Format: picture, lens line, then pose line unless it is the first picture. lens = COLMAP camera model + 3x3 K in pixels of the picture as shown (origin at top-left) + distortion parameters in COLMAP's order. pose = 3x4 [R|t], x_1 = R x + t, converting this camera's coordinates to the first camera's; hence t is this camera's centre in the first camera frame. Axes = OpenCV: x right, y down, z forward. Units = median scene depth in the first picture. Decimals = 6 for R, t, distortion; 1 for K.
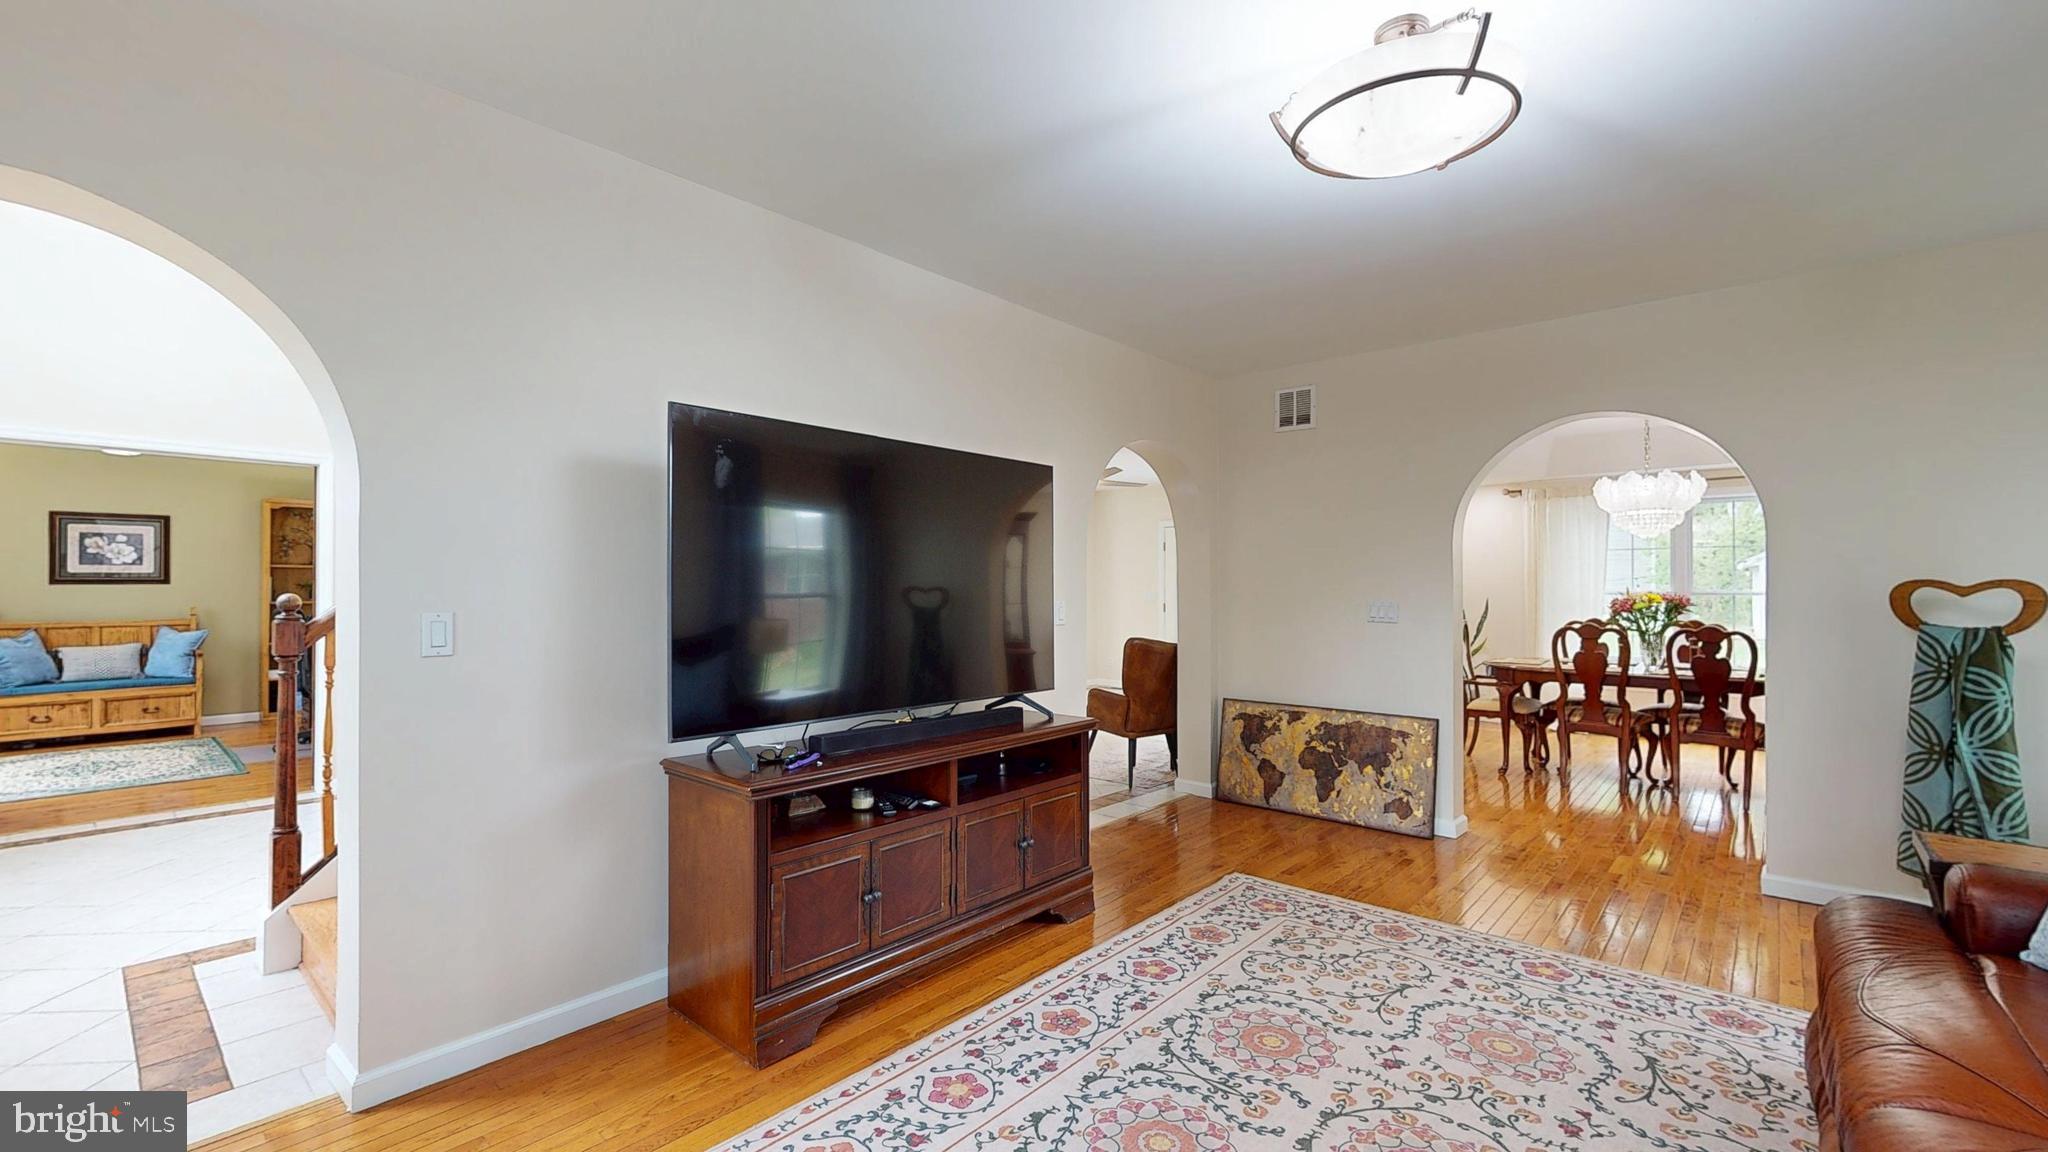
lens RADIAL K [[851.1, 0, 1025.8], [0, 851.1, 577.0], [0, 0, 1]] dist [0.000310, 0.000249]
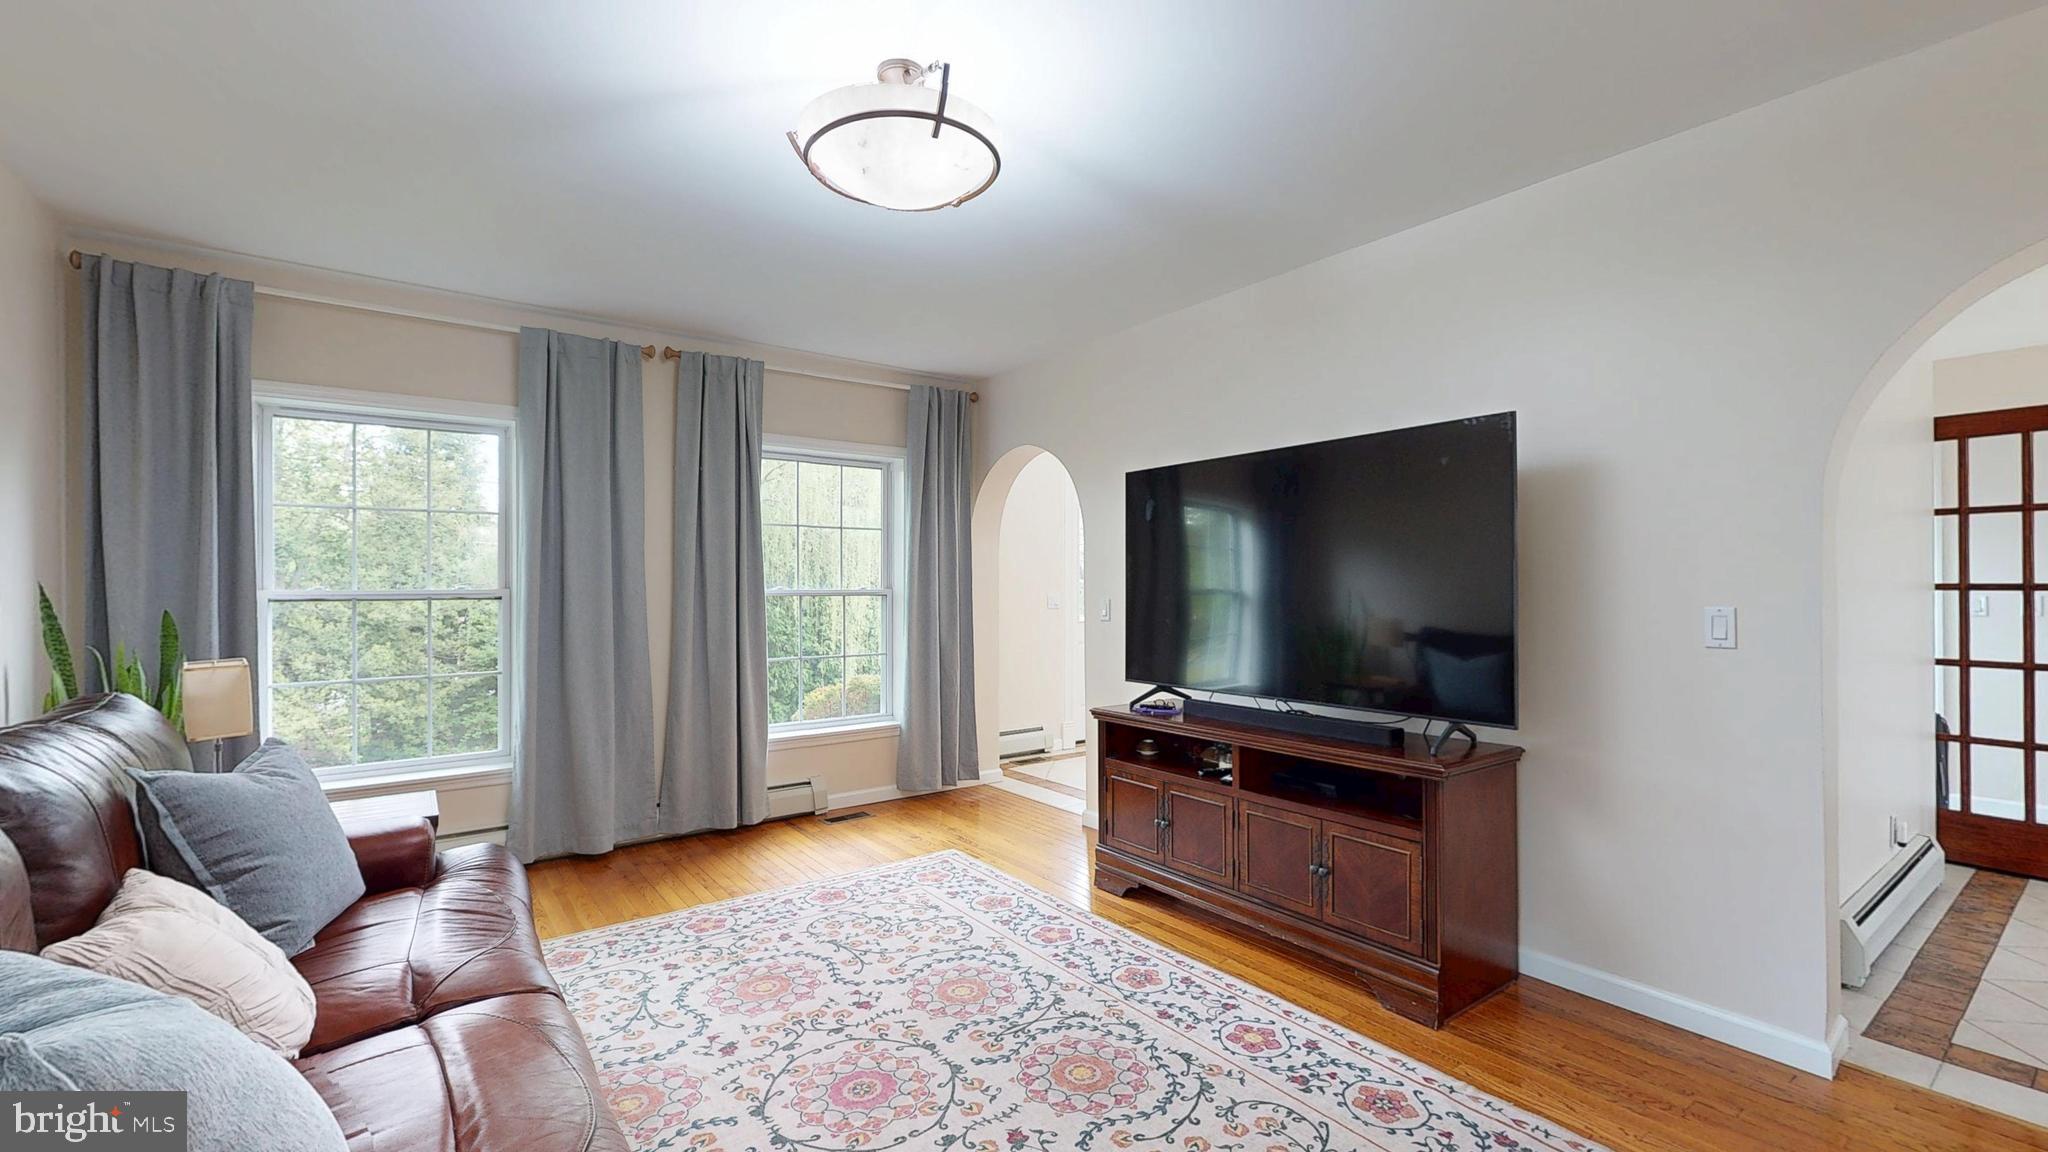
lens RADIAL K [[869.1, 0, 1024.0], [0, 869.1, 576.0], [0, 0, 1]] dist [0.000998, 0.000144]
pose [[-0.208352, -0.007556, -0.978025, 1.032767], [0.016014, 0.999810, -0.011136, 0.010312], [0.977923, -0.017982, -0.208191, 0.958138]]
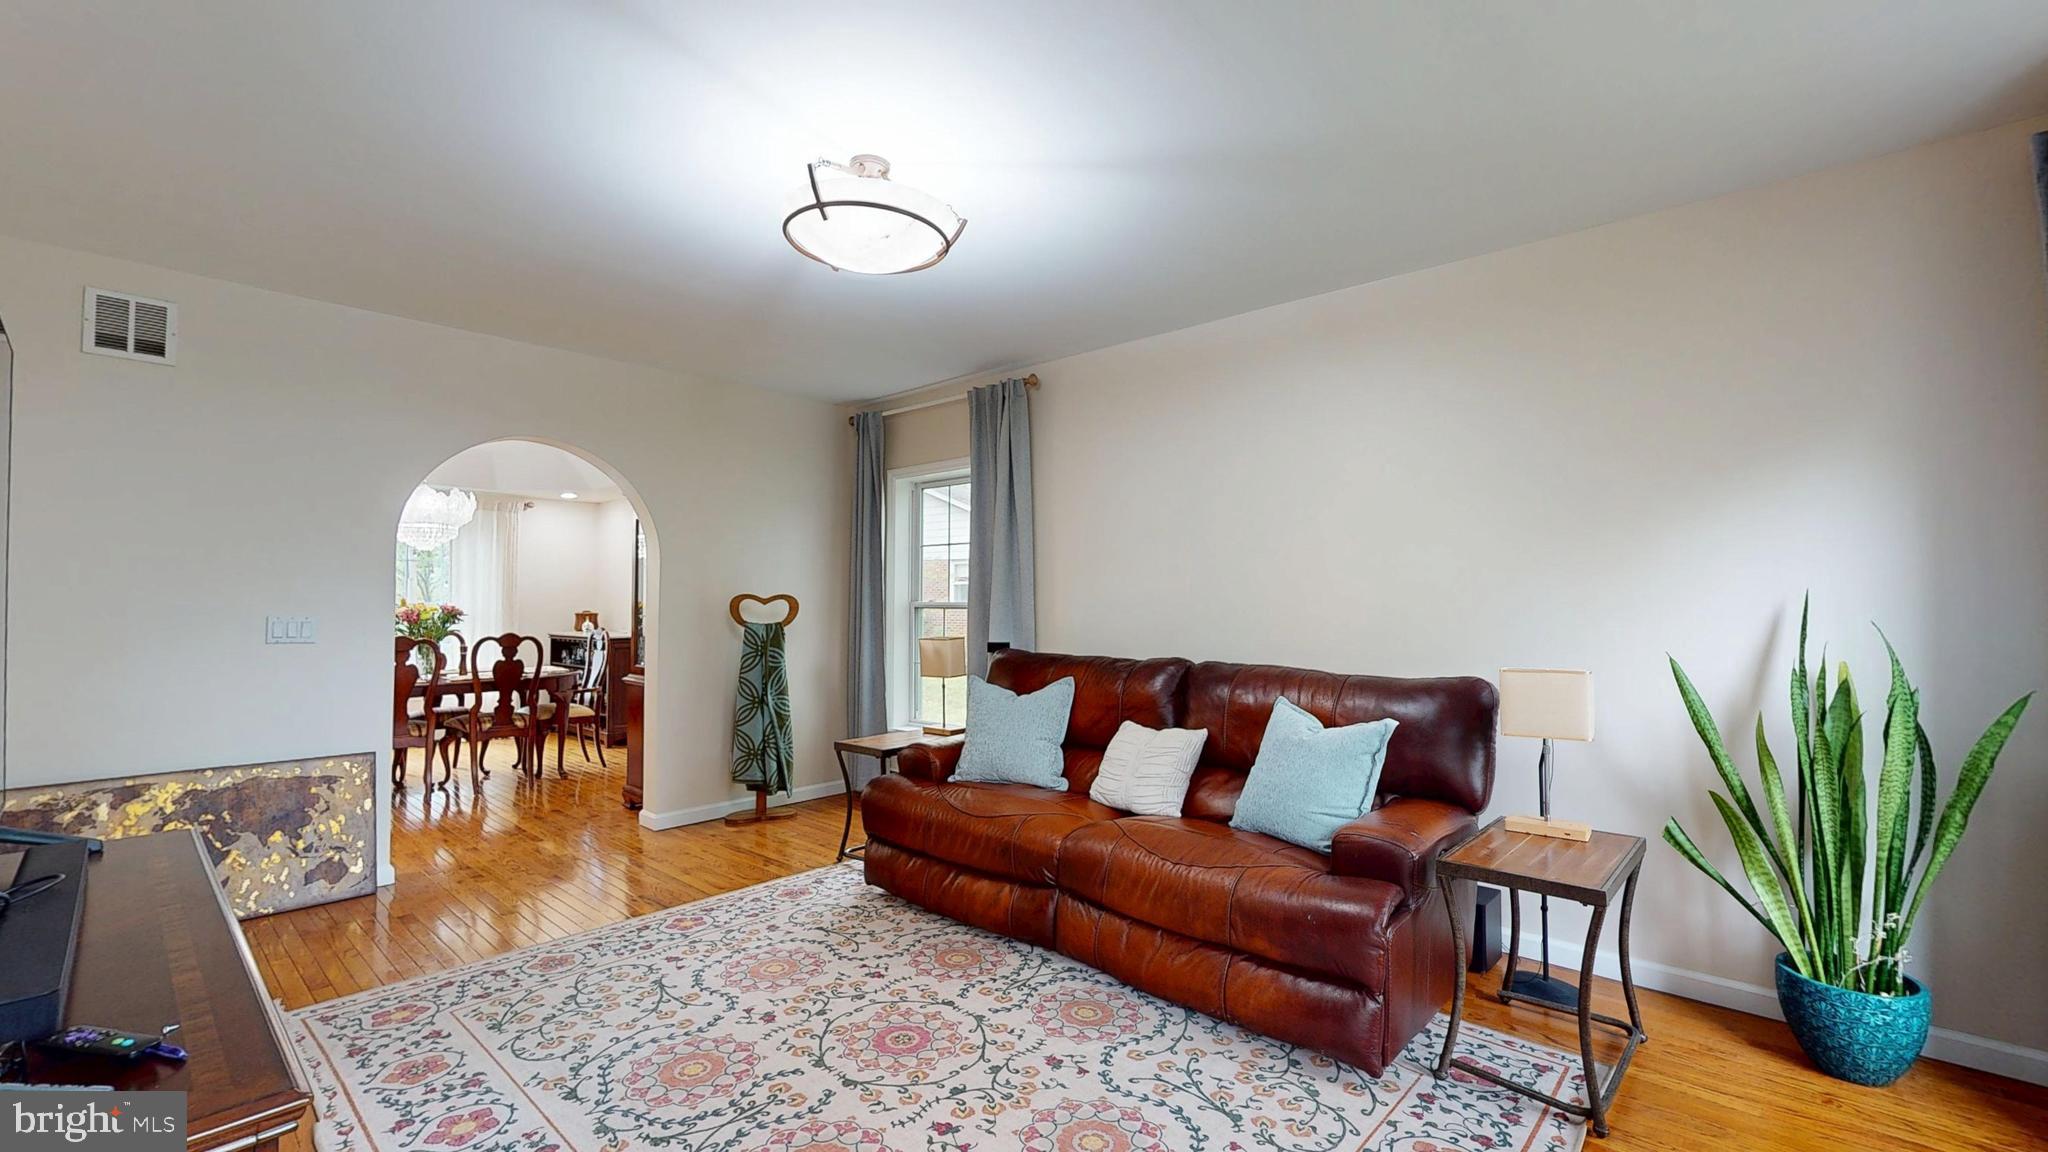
lens RADIAL K [[851.1, 0, 1025.8], [0, 851.1, 577.0], [0, 0, 1]] dist [0.000310, 0.000249]
pose [[0.018534, 0.026799, 0.999469, -0.569905], [-0.013309, 0.999559, -0.026555, 0.008066], [-0.999740, -0.012810, 0.018882, 0.513195]]
